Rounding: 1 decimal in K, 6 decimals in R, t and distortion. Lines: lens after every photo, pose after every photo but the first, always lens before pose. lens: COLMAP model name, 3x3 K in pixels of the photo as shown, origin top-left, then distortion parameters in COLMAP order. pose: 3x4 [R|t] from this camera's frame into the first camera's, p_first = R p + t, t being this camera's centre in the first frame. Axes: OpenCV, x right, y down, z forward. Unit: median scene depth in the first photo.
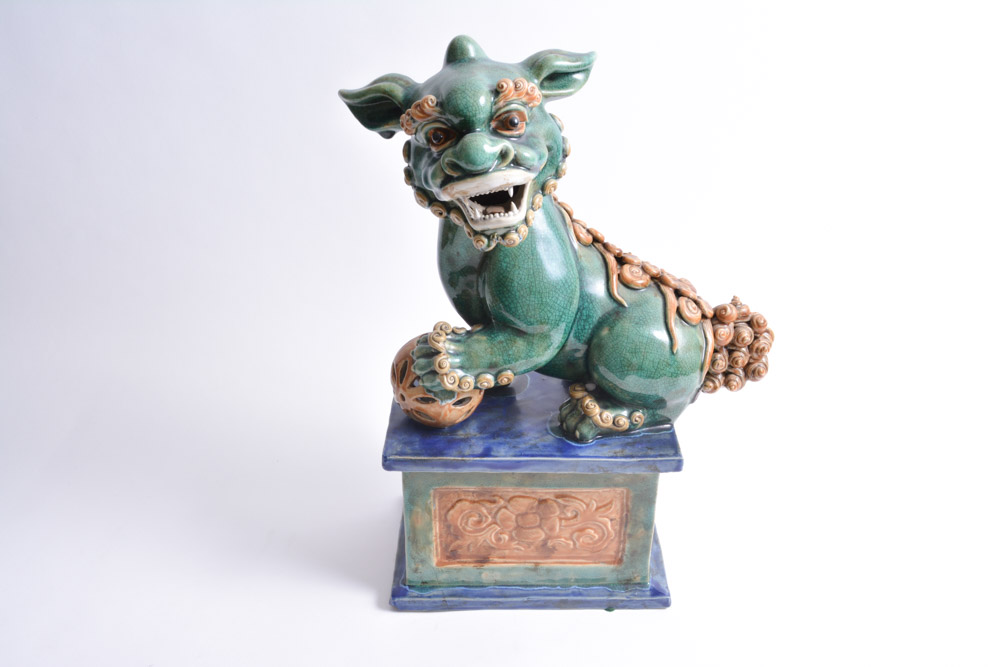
lens RADIAL K [[884.5, 0, 489.5], [0, 884.5, 328.8], [0, 0, 1]] dist [-0.062227, -0.003856]
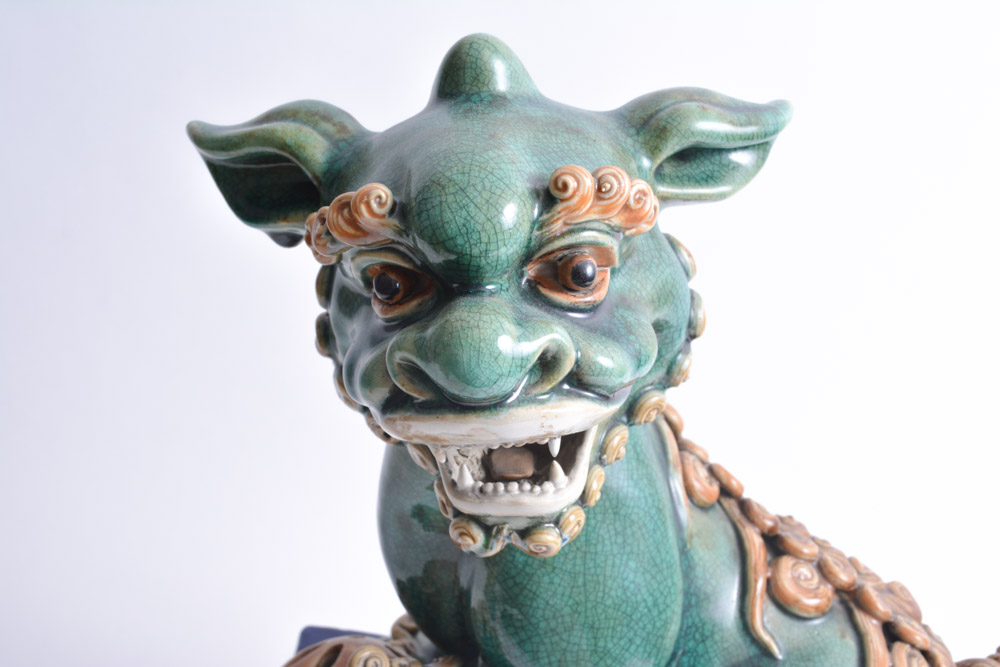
lens RADIAL K [[1151.8, 0, 495.8], [0, 1151.8, 336.6], [0, 0, 1]] dist [-0.033732, 0.000000]
pose [[0.992790, 0.118874, -0.015376, 0.000062], [-0.119227, 0.992564, -0.024544, -0.182957], [0.012344, 0.026200, 0.999581, 0.470273]]
